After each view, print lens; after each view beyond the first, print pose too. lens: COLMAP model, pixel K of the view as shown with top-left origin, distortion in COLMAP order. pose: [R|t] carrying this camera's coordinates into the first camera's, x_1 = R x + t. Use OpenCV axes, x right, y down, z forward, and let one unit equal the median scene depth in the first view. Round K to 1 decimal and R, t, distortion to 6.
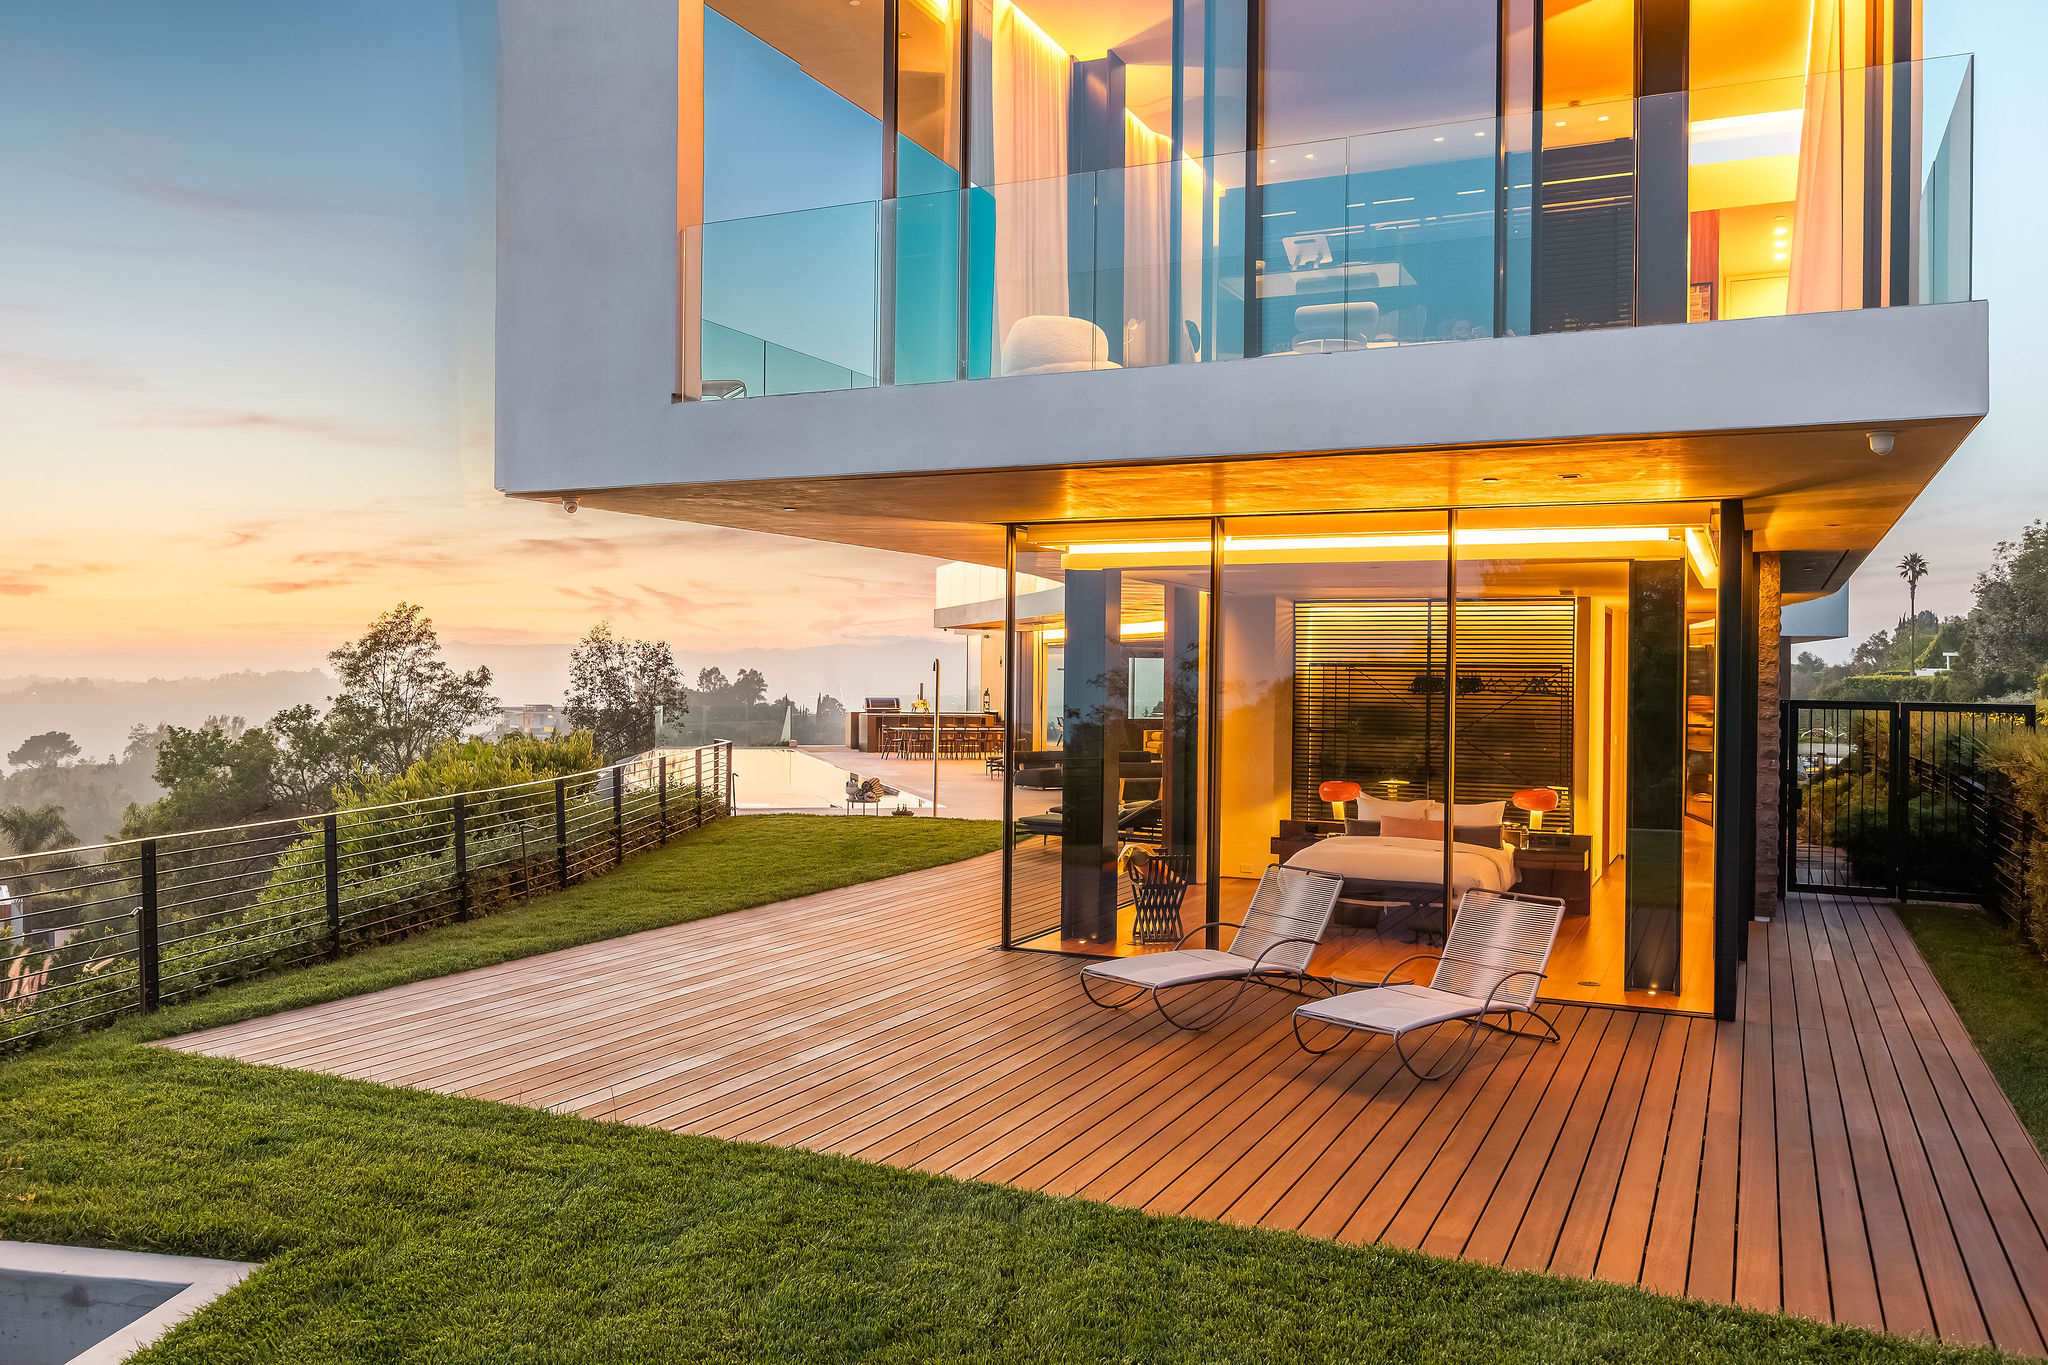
lens RADIAL K [[1517.7, 0, 1024.0], [0, 1517.7, 682.5], [0, 0, 1]] dist [-0.147445, -0.000115]
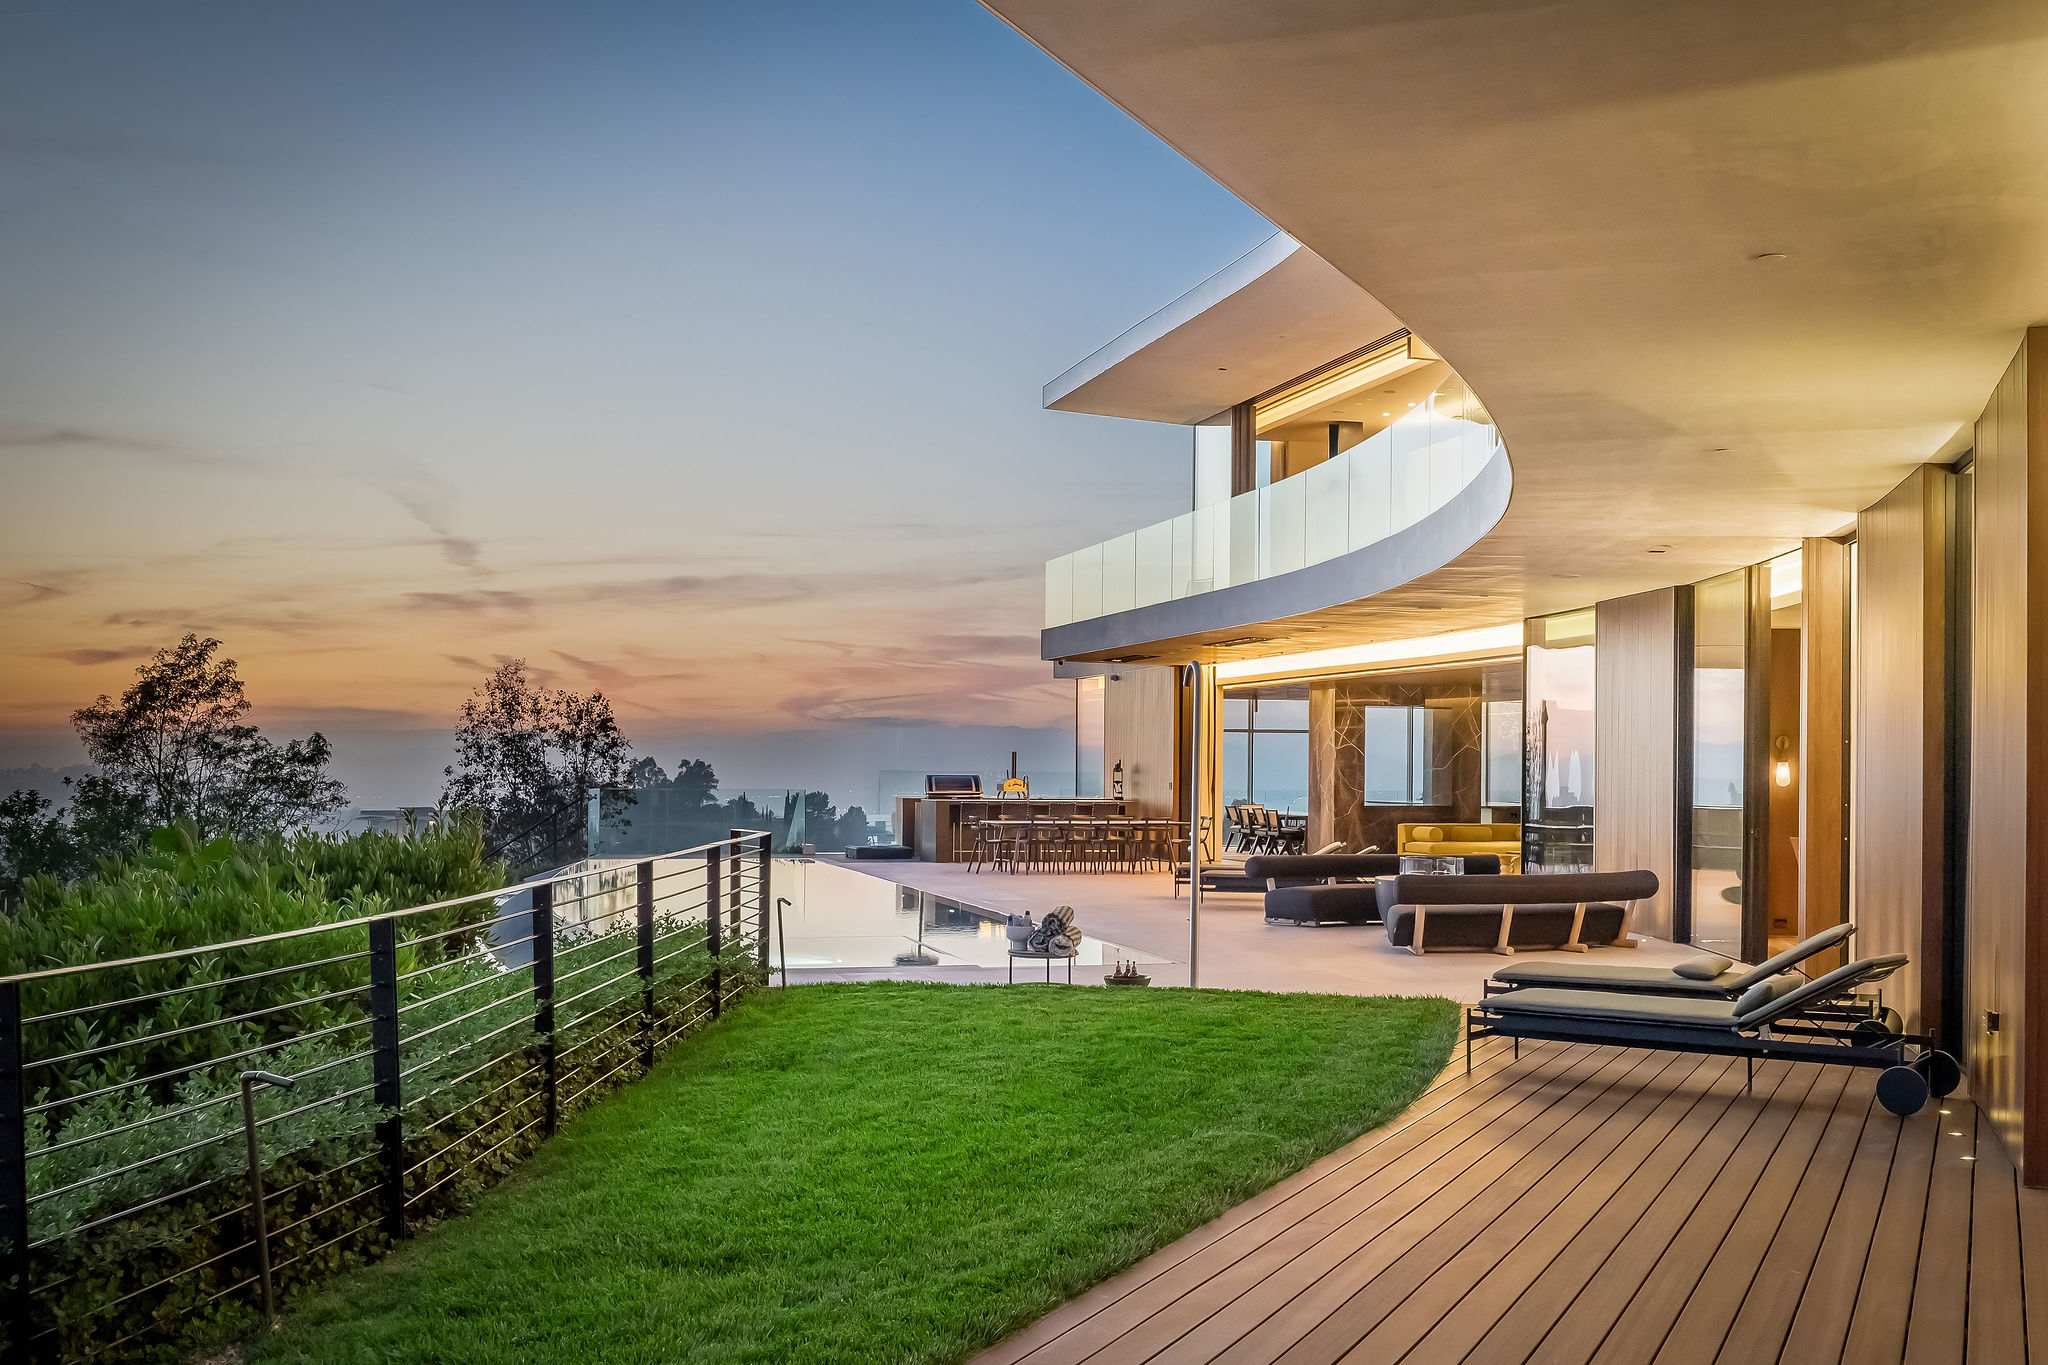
lens RADIAL K [[1952.8, 0, 1024.0], [0, 1952.8, 682.5], [0, 0, 1]] dist [-0.006772, -0.184695]
pose [[0.999917, -0.003758, -0.012324, -0.053083], [0.003160, 0.998835, -0.048155, 0.010657], [0.012491, 0.048112, 0.998764, 0.185756]]
